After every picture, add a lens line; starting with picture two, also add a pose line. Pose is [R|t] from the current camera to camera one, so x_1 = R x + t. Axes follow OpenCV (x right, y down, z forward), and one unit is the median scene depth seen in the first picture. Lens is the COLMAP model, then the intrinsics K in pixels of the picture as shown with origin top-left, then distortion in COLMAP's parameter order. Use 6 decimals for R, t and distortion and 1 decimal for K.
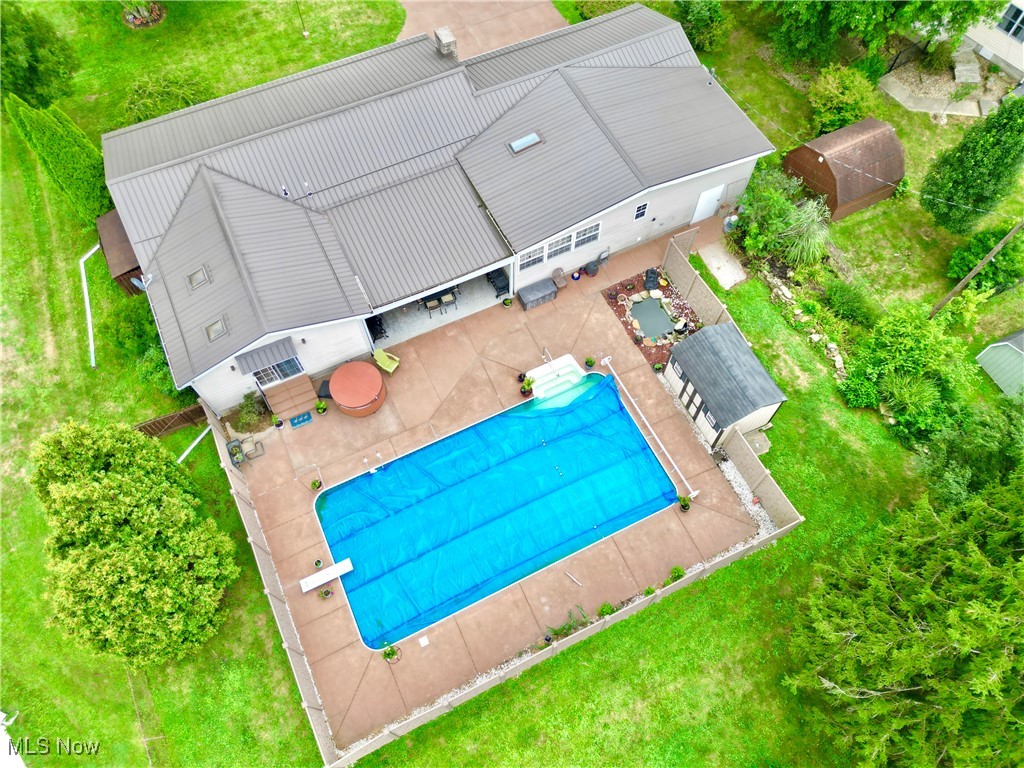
lens RADIAL K [[718.6, 0, 514.2], [0, 718.6, 386.0], [0, 0, 1]] dist [0.065816, -0.057750]
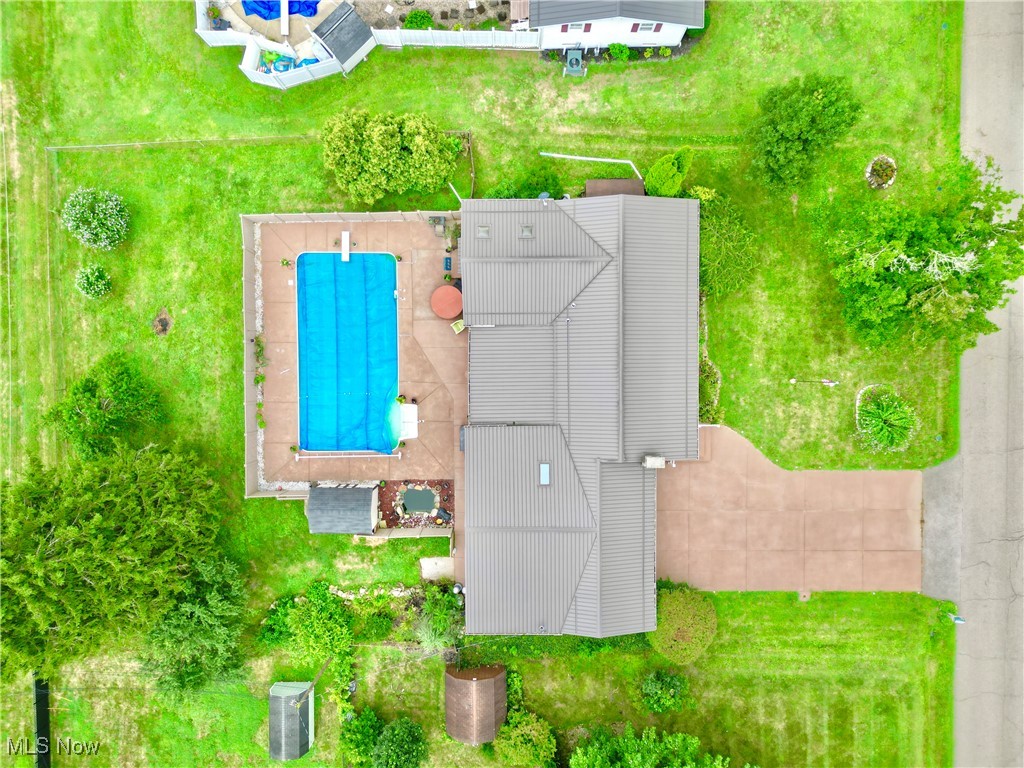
lens RADIAL K [[718.6, 0, 513.0], [0, 718.6, 390.4], [0, 0, 1]] dist [0.065816, -0.057750]
pose [[-0.433493, 0.900608, 0.031459, -0.157297], [-0.791323, -0.397129, 0.464861, -0.926439], [0.431151, 0.176620, 0.884825, -0.296066]]
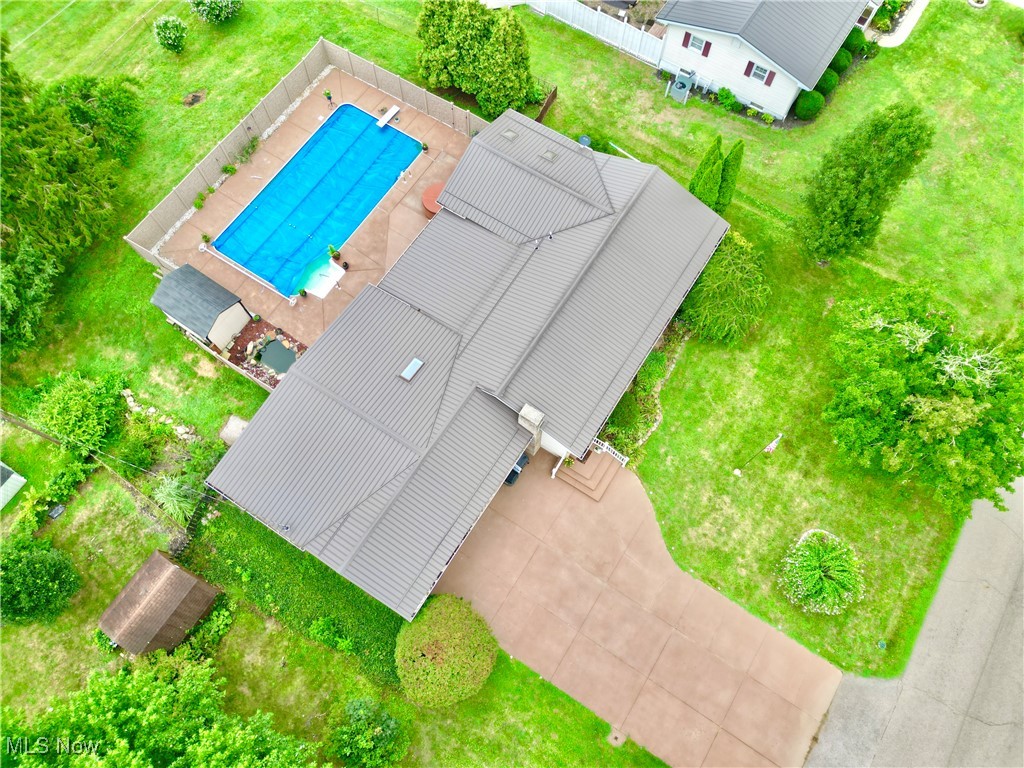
lens RADIAL K [[718.6, 0, 506.2], [0, 718.6, 381.8], [0, 0, 1]] dist [0.065816, -0.057750]
pose [[-0.856511, 0.482530, -0.183179, 0.111860], [-0.452003, -0.529928, 0.717544, -1.309736], [0.249165, 0.697382, 0.671994, 0.311555]]
